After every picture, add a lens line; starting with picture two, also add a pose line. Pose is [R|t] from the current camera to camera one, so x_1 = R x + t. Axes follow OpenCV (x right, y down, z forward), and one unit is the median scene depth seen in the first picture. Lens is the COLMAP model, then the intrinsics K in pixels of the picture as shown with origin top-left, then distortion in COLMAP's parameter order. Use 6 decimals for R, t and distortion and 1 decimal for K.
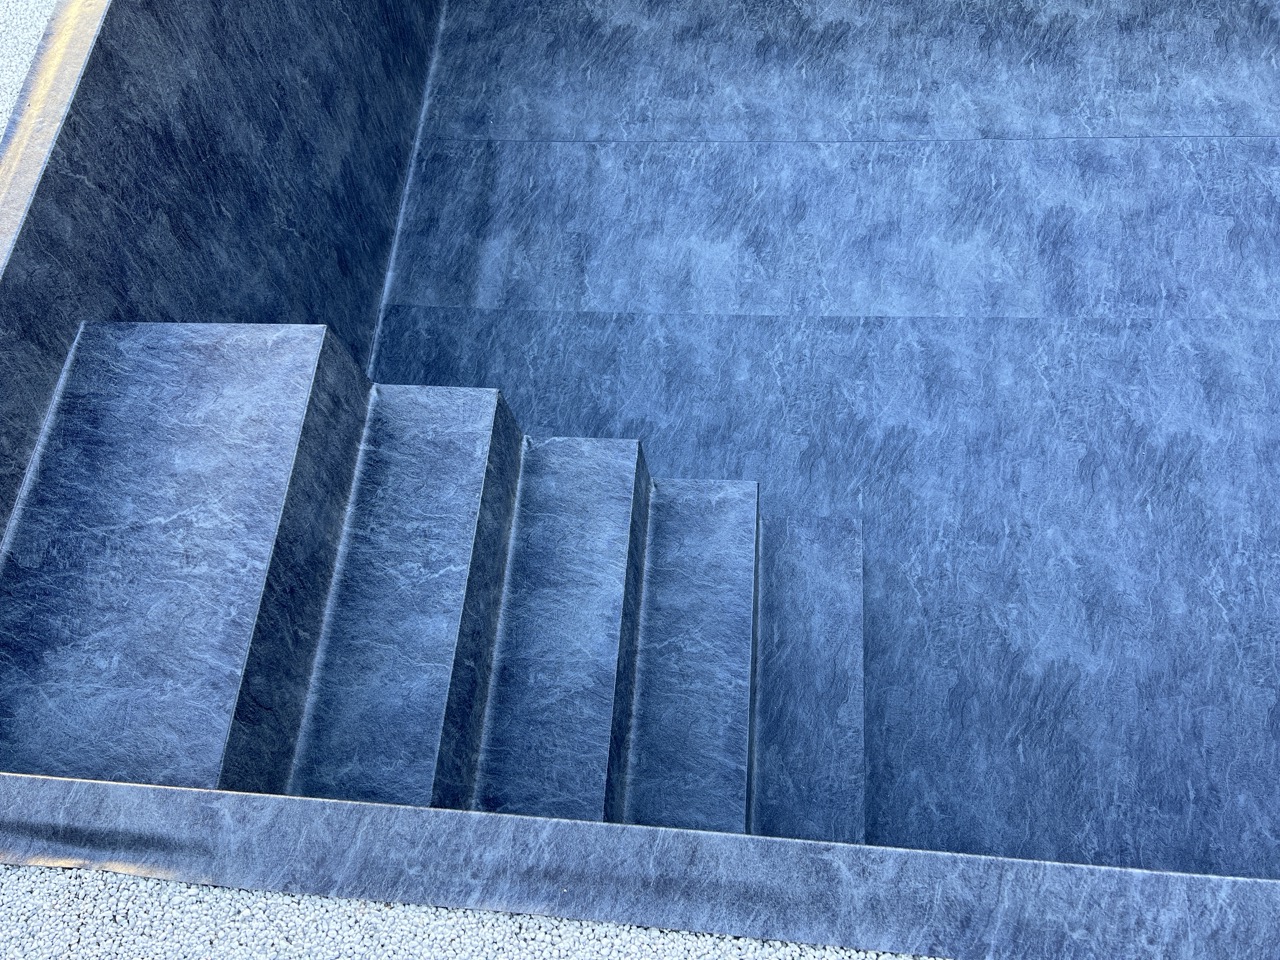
lens RADIAL K [[963.1, 0, 638.6], [0, 963.1, 483.3], [0, 0, 1]] dist [0.049571, -0.053963]
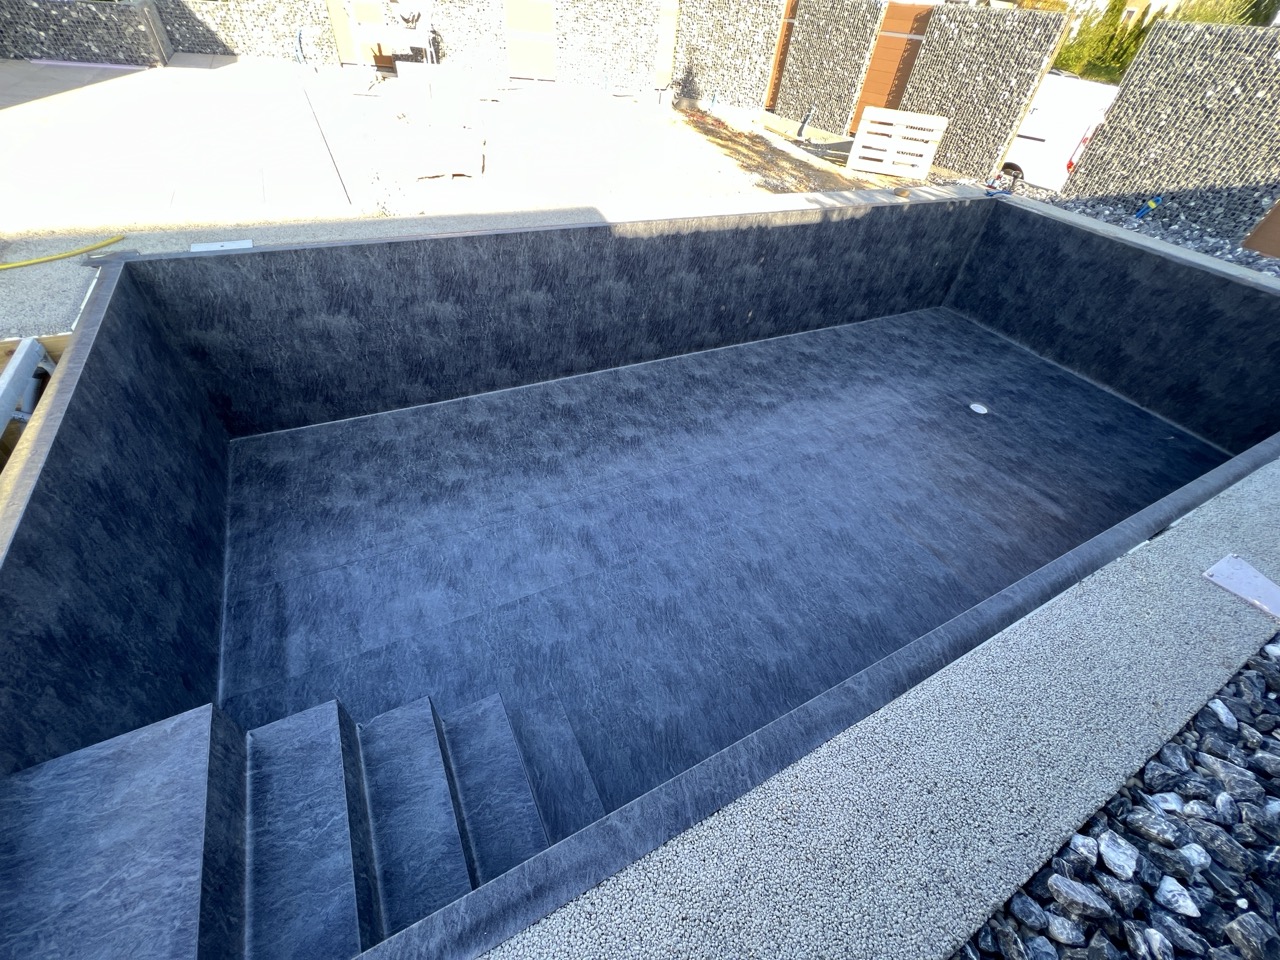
lens RADIAL K [[512.9, 0, 643.5], [0, 512.9, 485.2], [0, 0, 1]] dist [-0.002275, 0.000473]
pose [[0.825127, -0.232877, 0.514717, -0.055109], [0.423579, 0.857884, -0.290888, 0.052917], [-0.373827, 0.458043, 0.806505, -0.085479]]
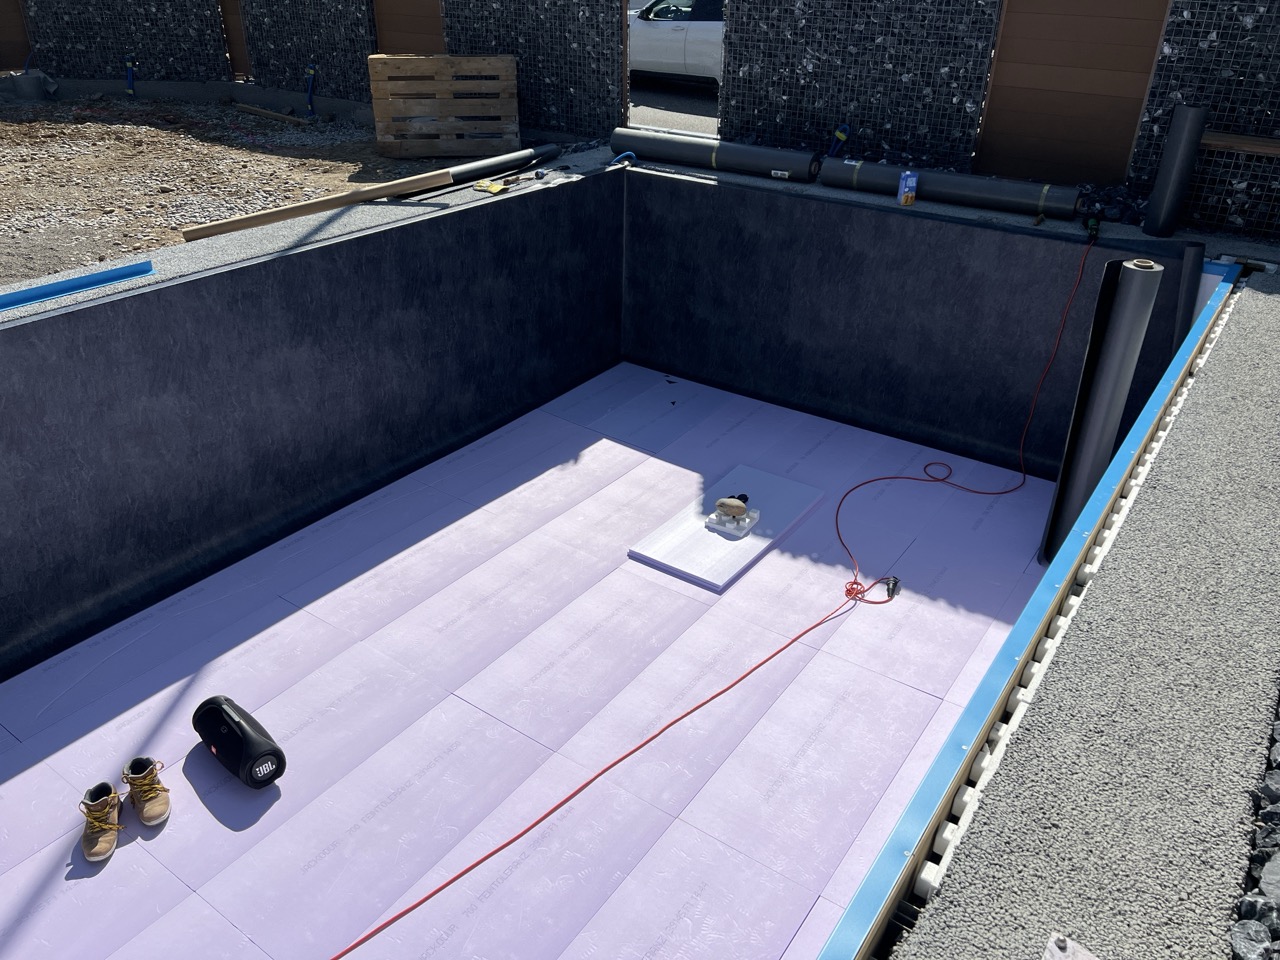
lens RADIAL K [[963.1, 0, 642.0], [0, 963.1, 479.4], [0, 0, 1]] dist [0.049571, -0.053963]
pose [[0.500378, -0.312208, 0.807557, 0.521862], [0.767688, 0.591275, -0.247083, 0.080742], [-0.400347, 0.743586, 0.535539, -0.175532]]
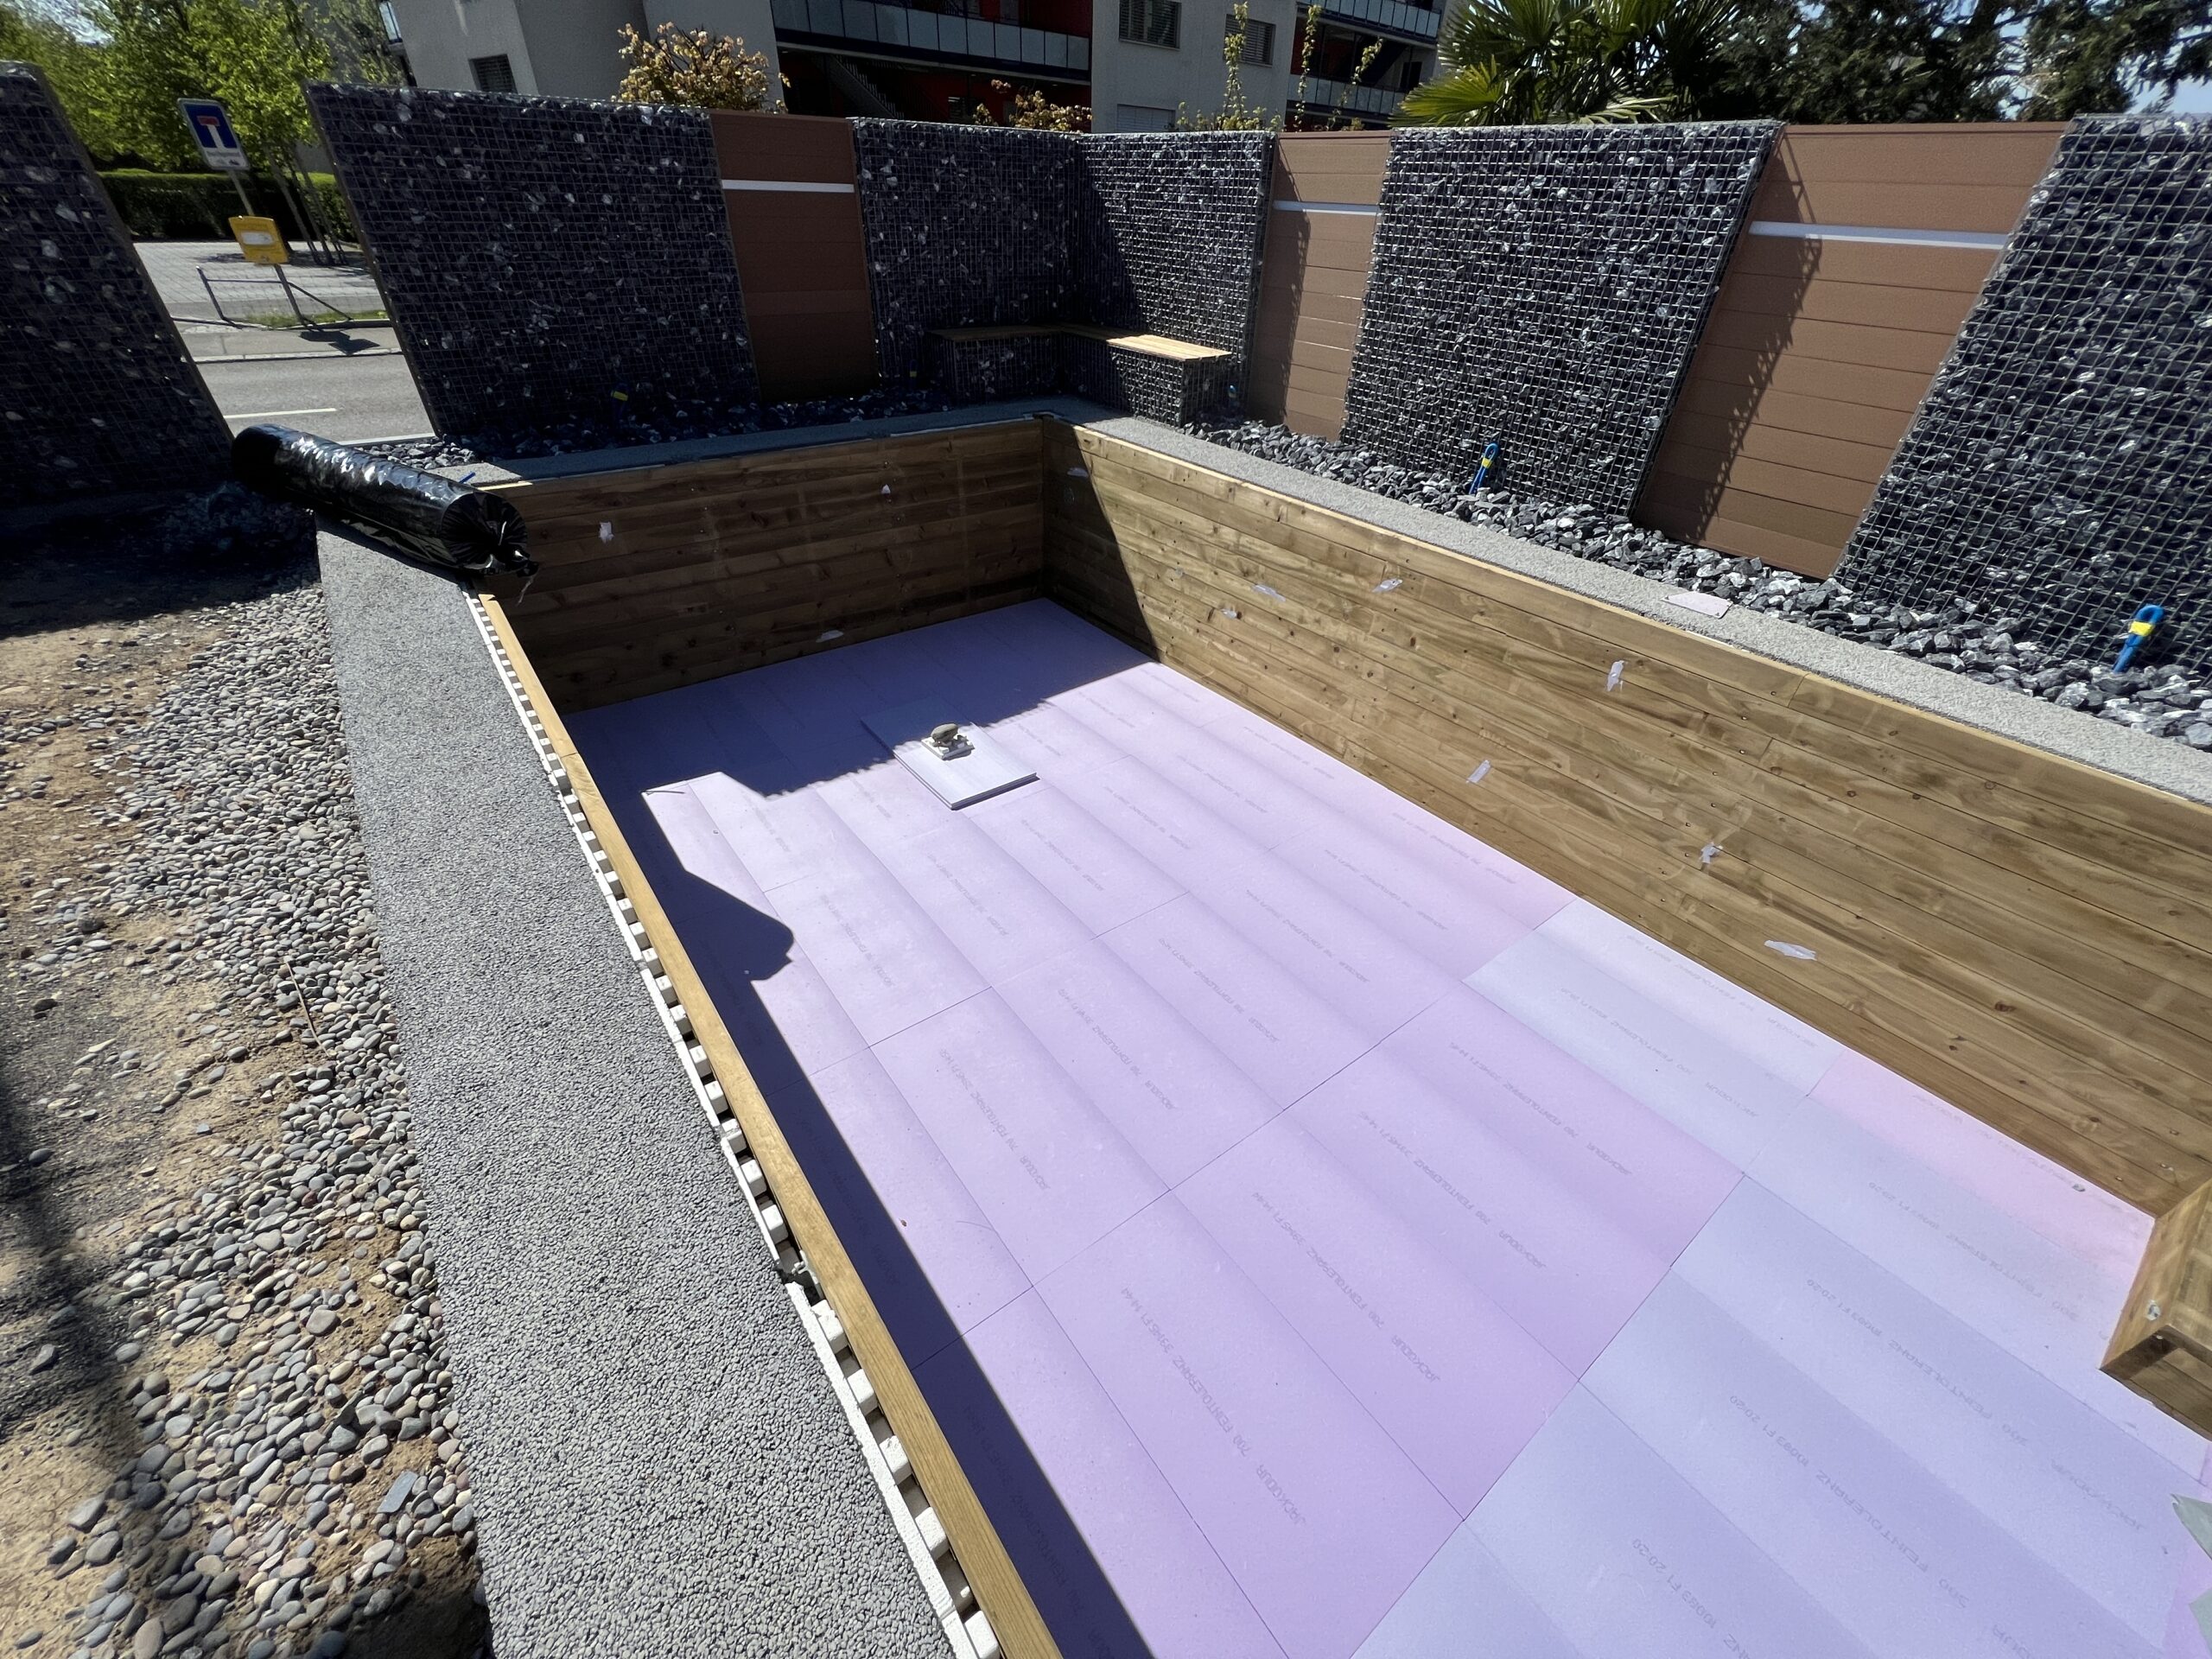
lens RADIAL K [[886.4, 0, 1111.2], [0, 886.4, 834.9], [0, 0, 1]] dist [-0.002275, 0.000473]
pose [[-0.668015, -0.364324, 0.648864, 0.554854], [0.702926, -0.022751, 0.710899, -1.451475], [-0.244235, 0.930994, 0.271290, 0.449686]]
